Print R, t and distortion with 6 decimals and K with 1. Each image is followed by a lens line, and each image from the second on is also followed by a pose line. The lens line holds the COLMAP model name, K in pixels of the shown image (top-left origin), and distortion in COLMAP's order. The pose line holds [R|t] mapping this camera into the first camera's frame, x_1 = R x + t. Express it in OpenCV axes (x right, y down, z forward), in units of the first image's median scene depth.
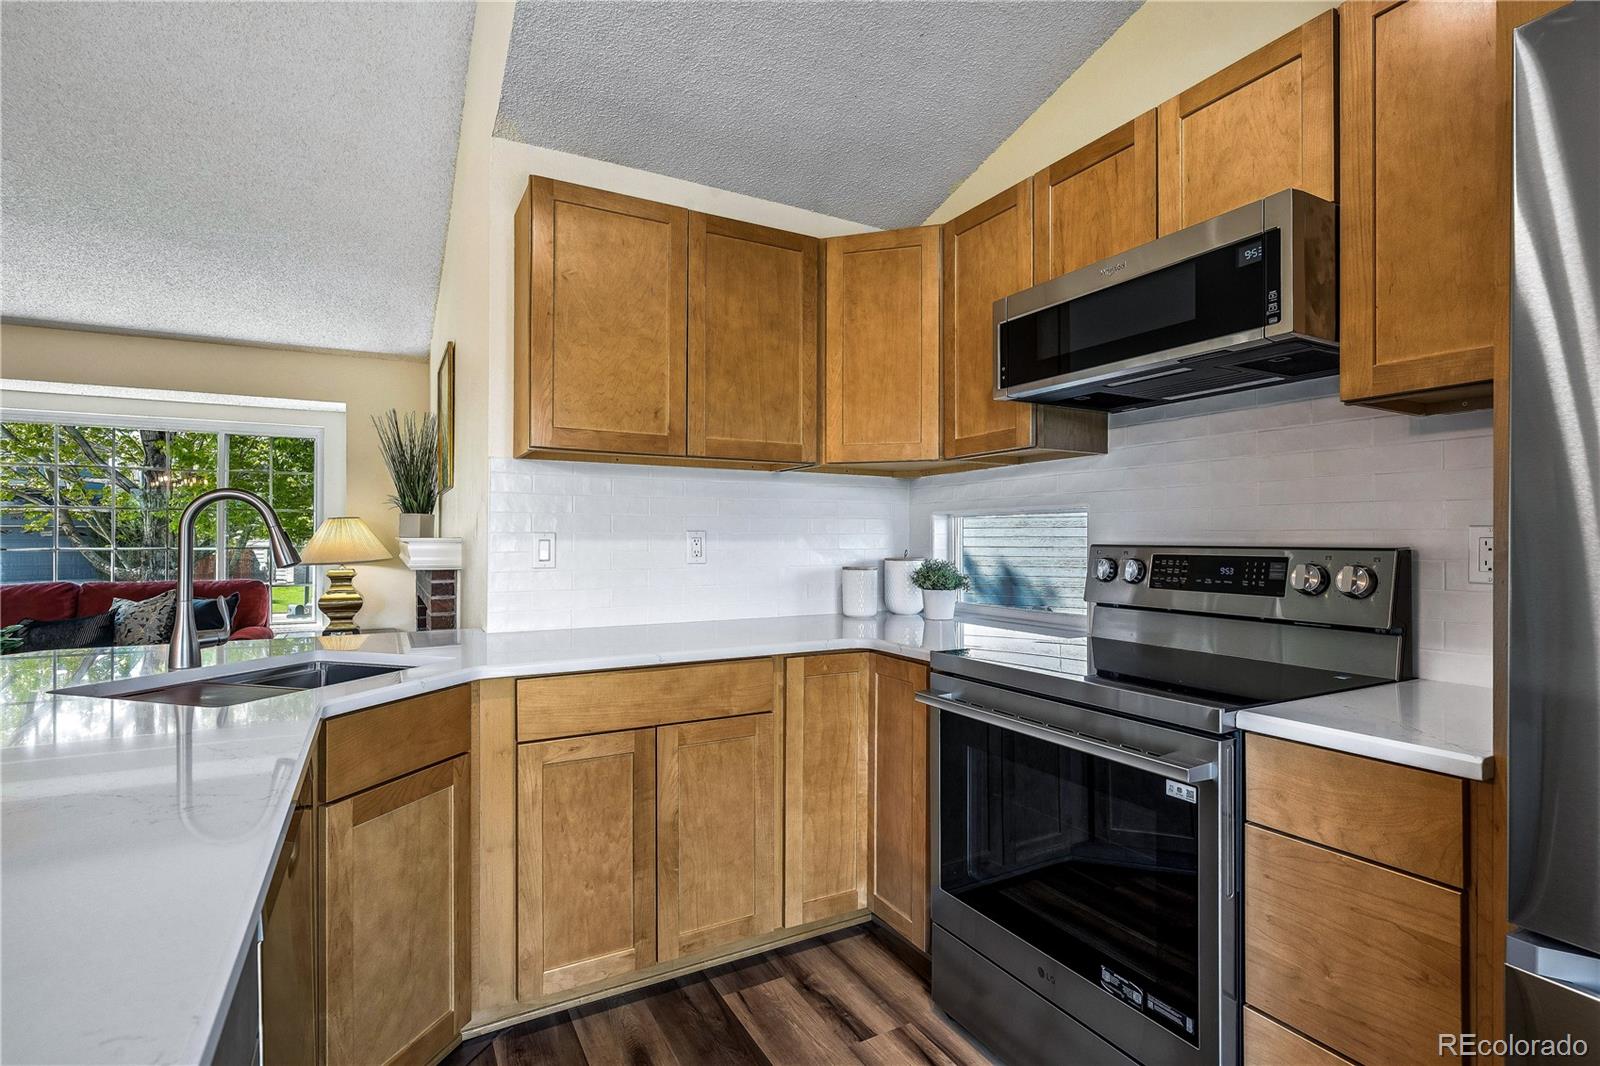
lens RADIAL K [[765.6, 0, 803.6], [0, 765.6, 535.7], [0, 0, 1]] dist [-0.003061, 0.001551]
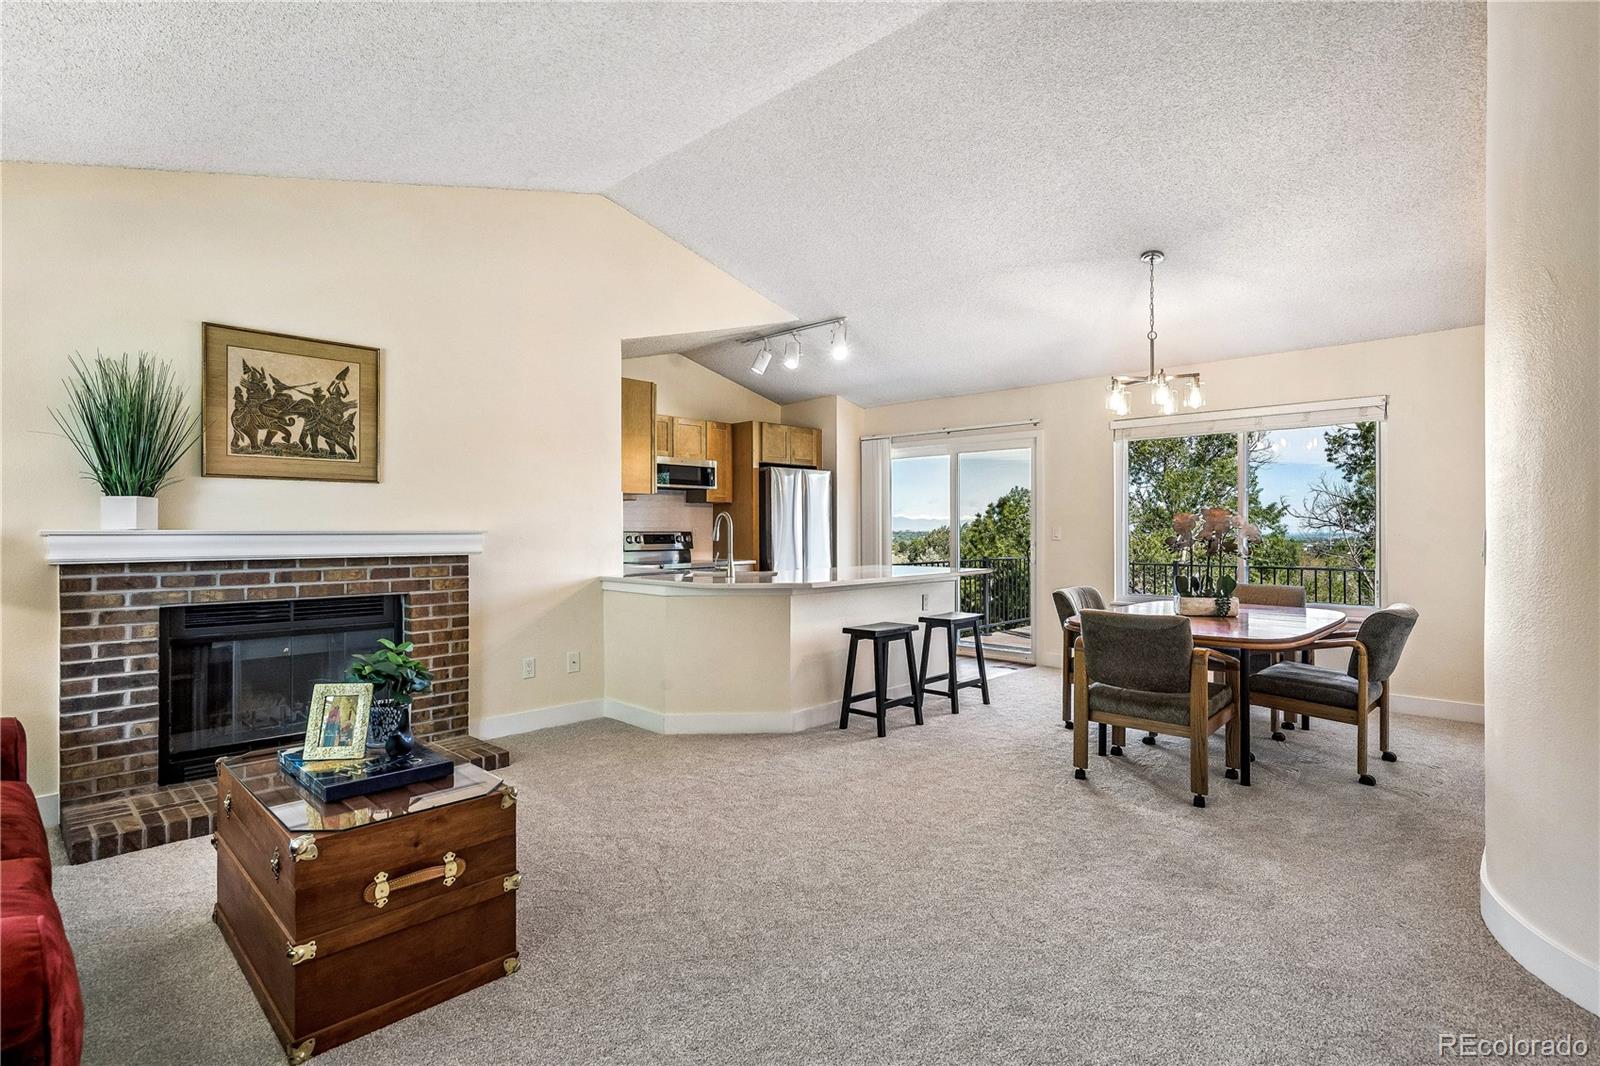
lens RADIAL K [[765.6, 0, 805.9], [0, 765.6, 524.0], [0, 0, 1]] dist [-0.003061, 0.001551]
pose [[-0.305855, 0.006518, 0.952056, -3.027098], [-0.000834, 0.999974, -0.007114, 0.002500], [-0.952078, -0.002970, -0.305842, 1.371200]]
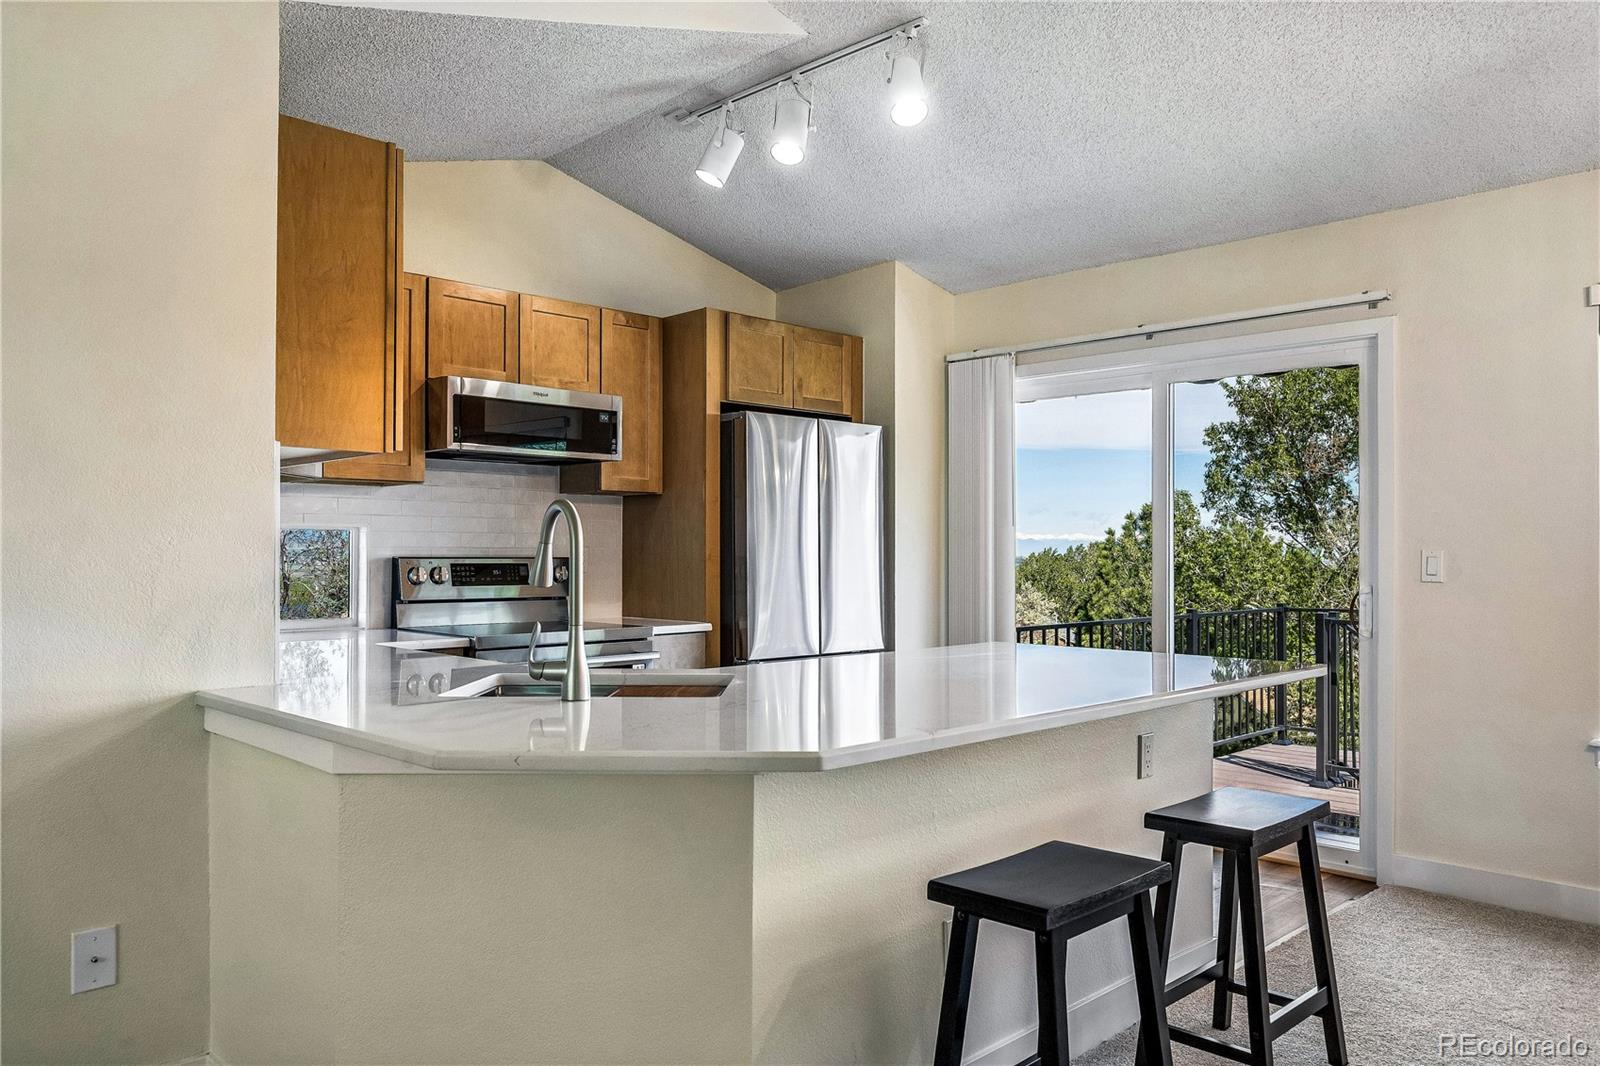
lens RADIAL K [[1126.9, 0, 797.3], [0, 1126.9, 536.2], [0, 0, 1]] dist [-0.008077, 0.009272]
pose [[-0.270778, 0.013214, 0.962551, -1.835105], [-0.005400, 0.999869, -0.015245, 0.001572], [-0.962627, -0.009326, -0.270672, 0.958942]]
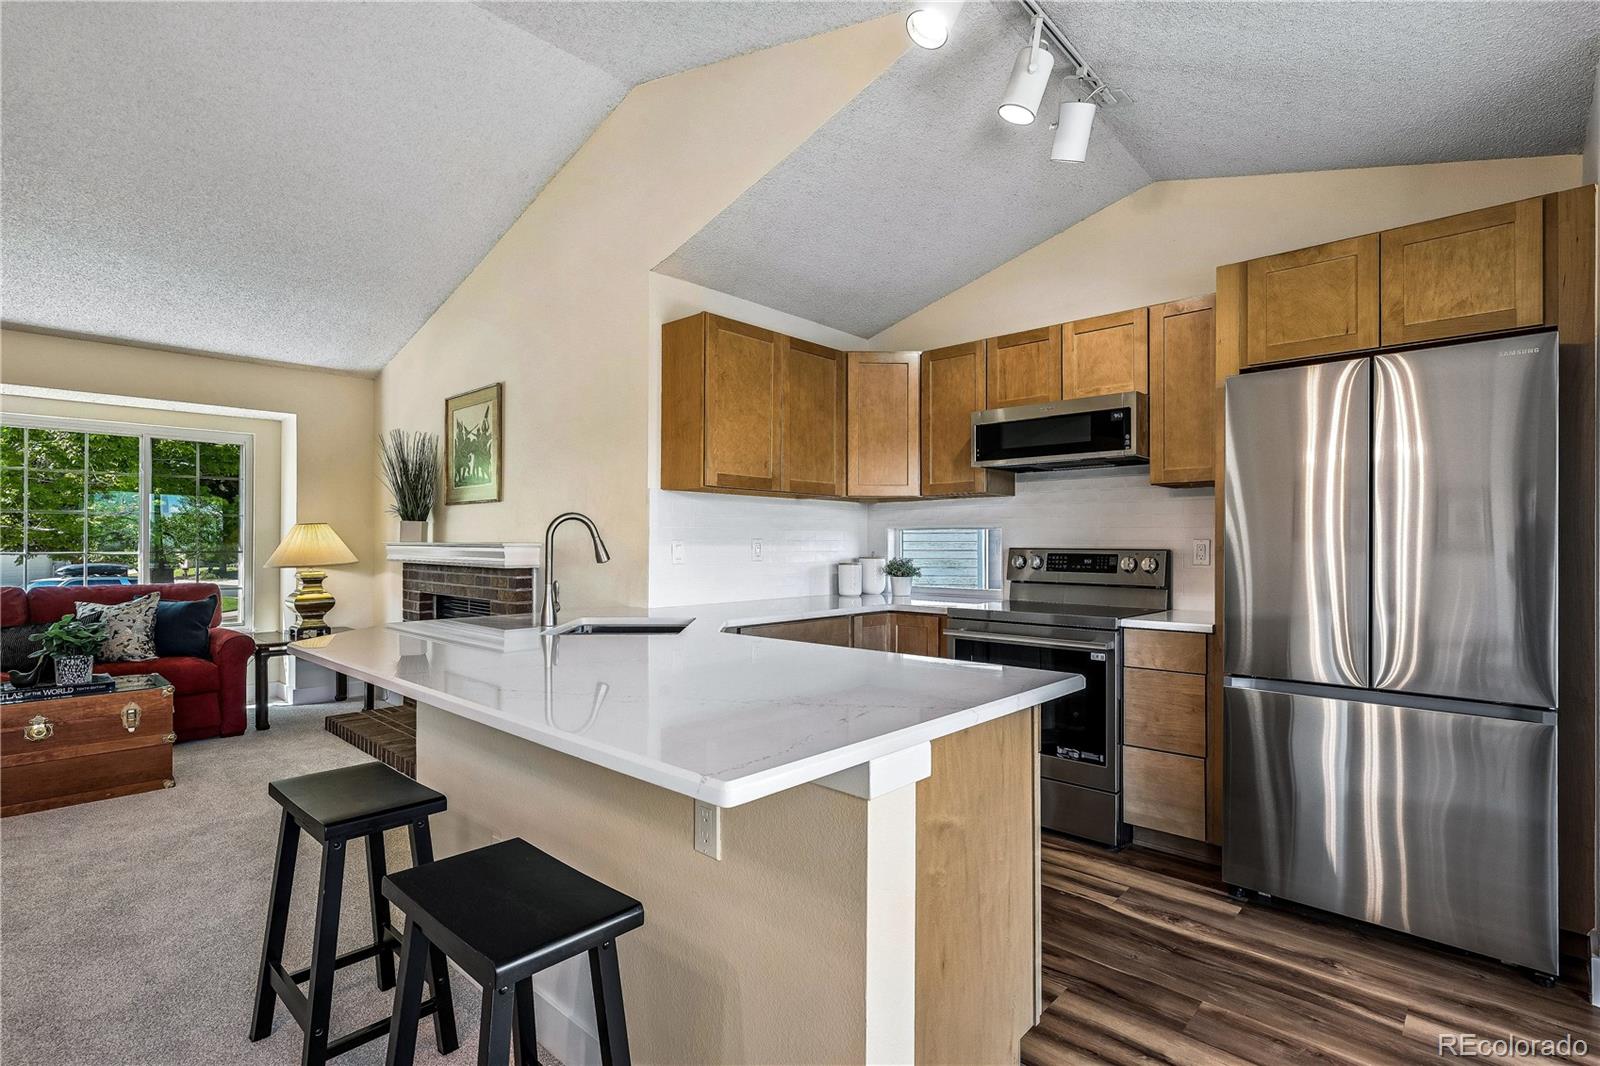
lens RADIAL K [[765.6, 0, 808.1], [0, 765.6, 540.6], [0, 0, 1]] dist [-0.003061, 0.001551]
pose [[0.947354, 0.001711, 0.320184, -0.695782], [-0.002595, 0.999994, 0.002335, -0.008894], [-0.320178, -0.003043, 0.947353, -0.579974]]
